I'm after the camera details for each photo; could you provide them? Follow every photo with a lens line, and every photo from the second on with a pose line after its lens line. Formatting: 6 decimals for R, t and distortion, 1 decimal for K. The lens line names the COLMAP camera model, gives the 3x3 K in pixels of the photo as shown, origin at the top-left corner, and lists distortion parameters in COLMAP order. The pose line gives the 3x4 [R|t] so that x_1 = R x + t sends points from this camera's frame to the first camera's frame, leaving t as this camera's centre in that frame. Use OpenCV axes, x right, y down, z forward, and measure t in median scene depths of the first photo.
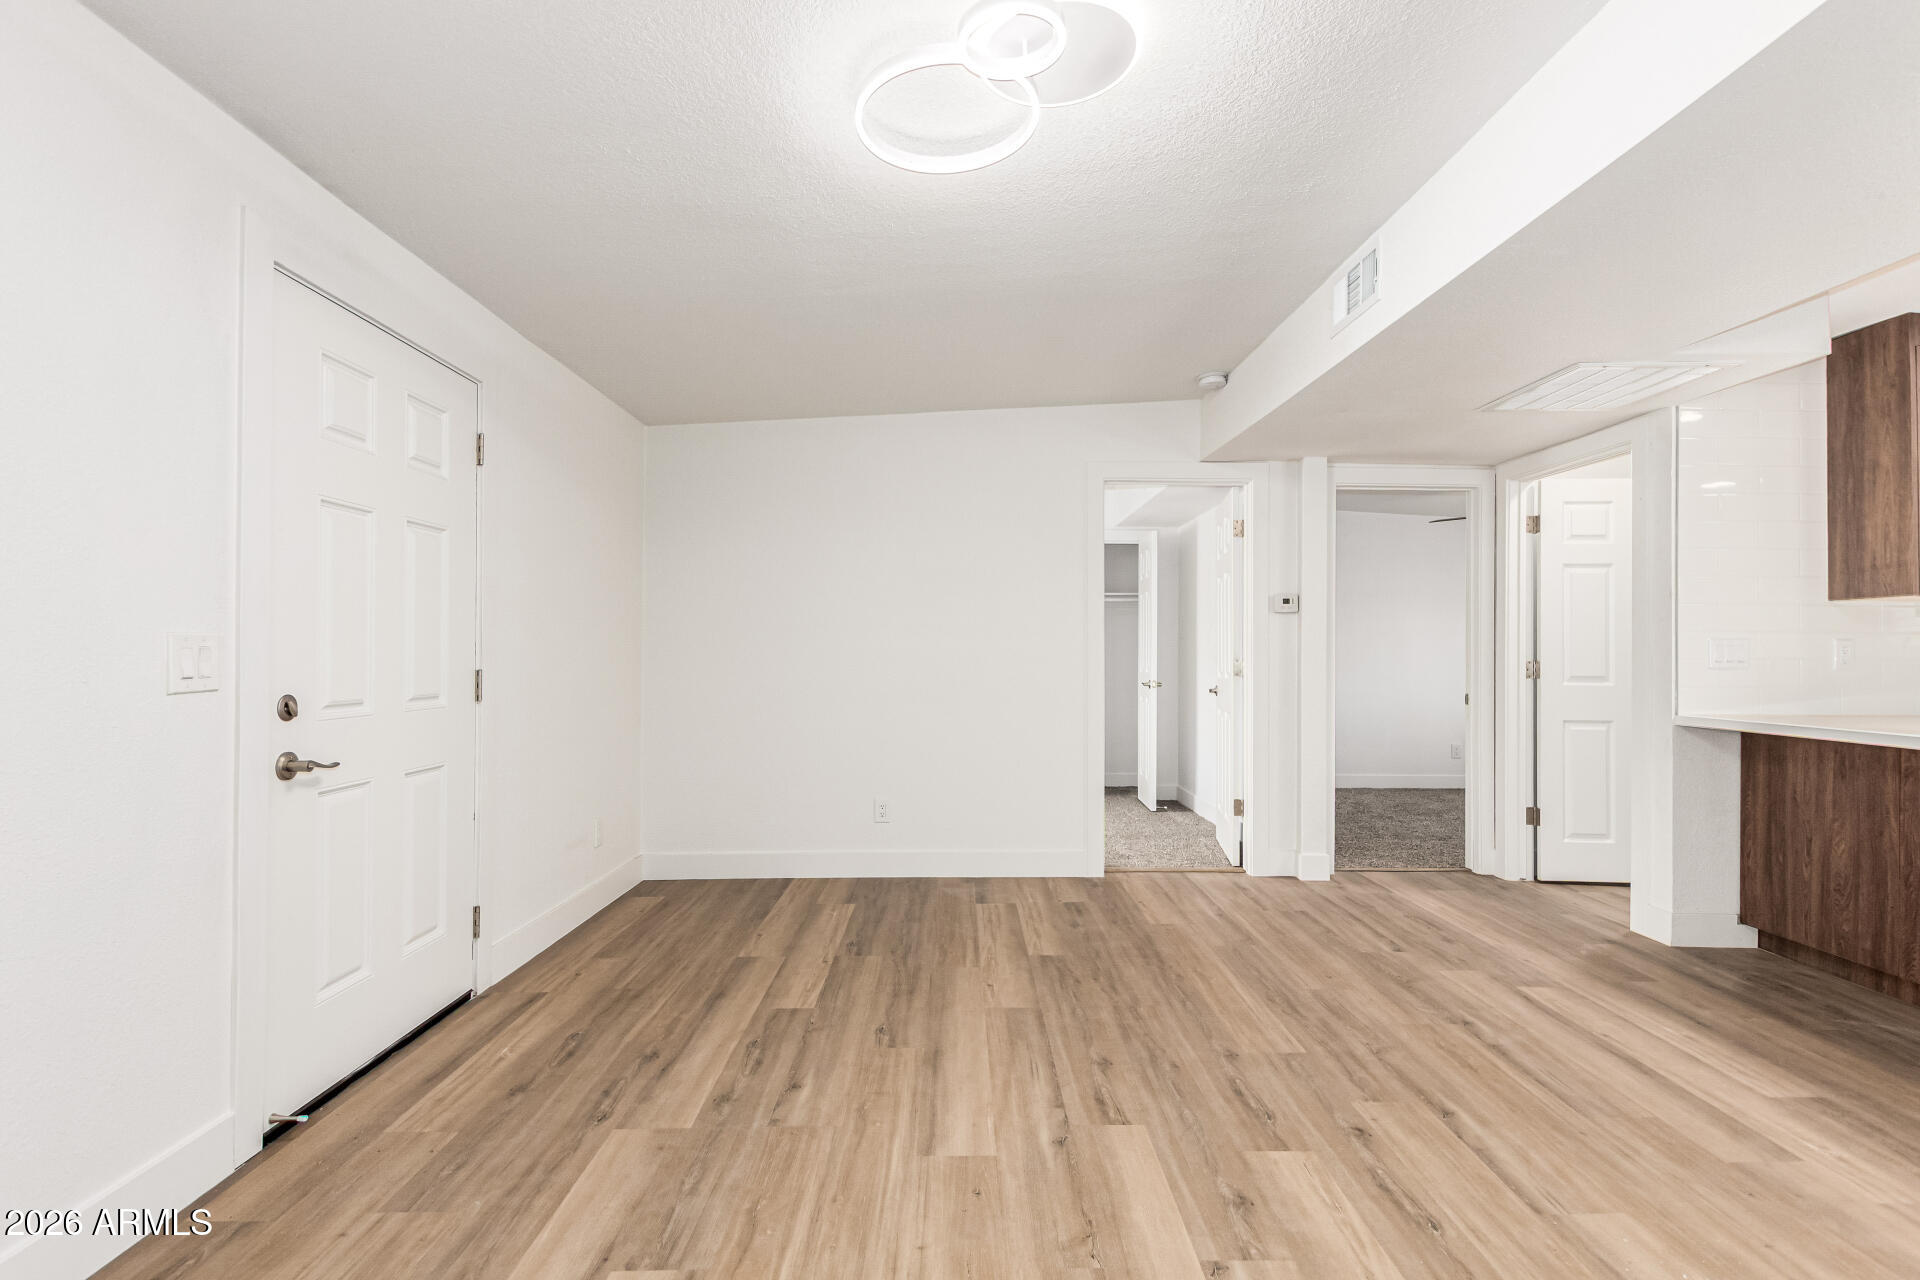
lens RADIAL K [[877.9, 0, 970.1], [0, 877.9, 650.7], [0, 0, 1]] dist [0.014434, -0.003423]
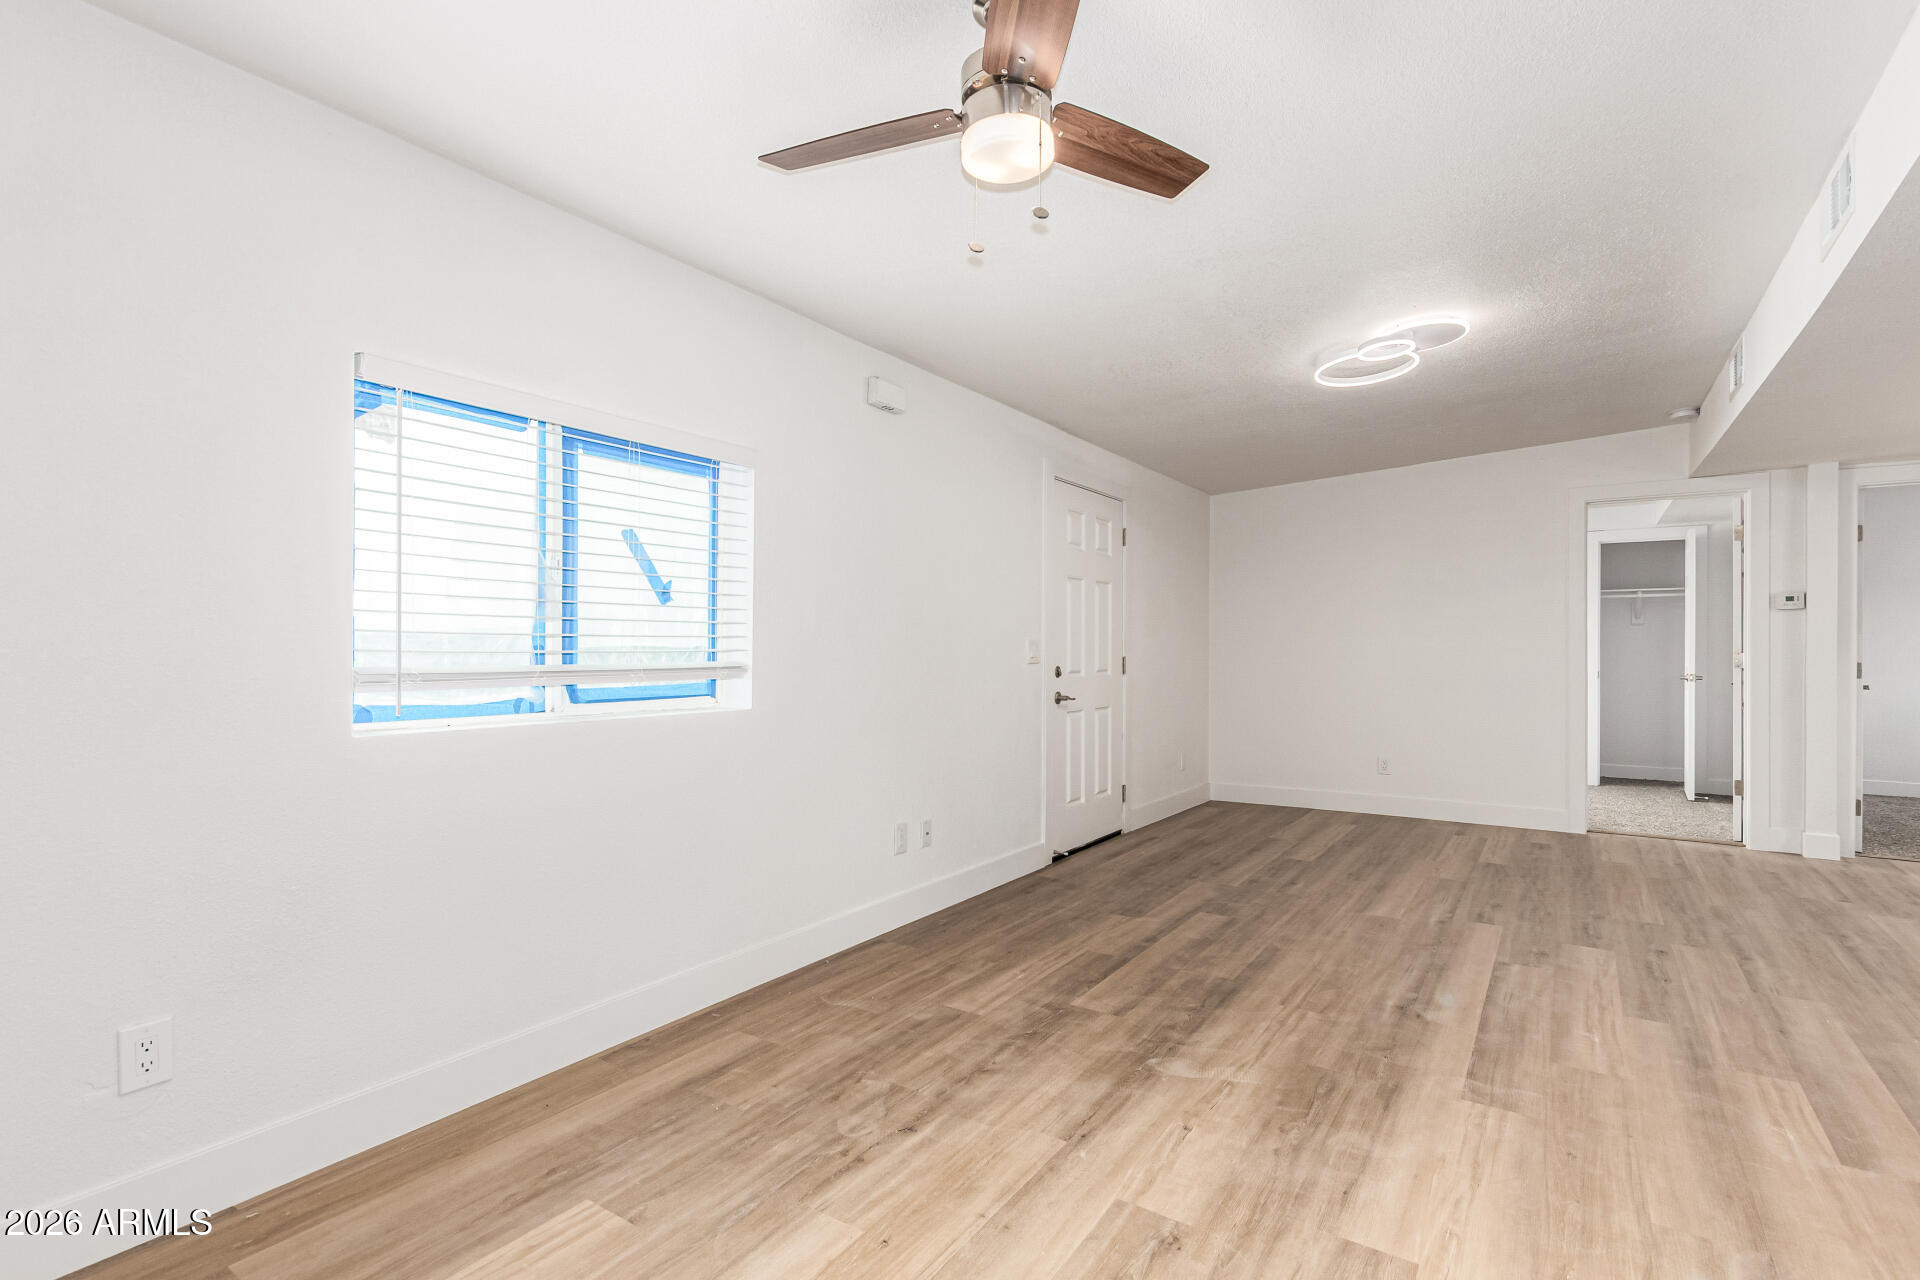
lens RADIAL K [[877.9, 0, 975.2], [0, 877.9, 641.5], [0, 0, 1]] dist [0.014434, -0.003423]
pose [[0.817979, -0.005935, -0.575217, 0.316223], [0.002192, 0.999972, -0.007201, 0.002846], [0.575244, 0.004629, 0.817969, -0.880115]]
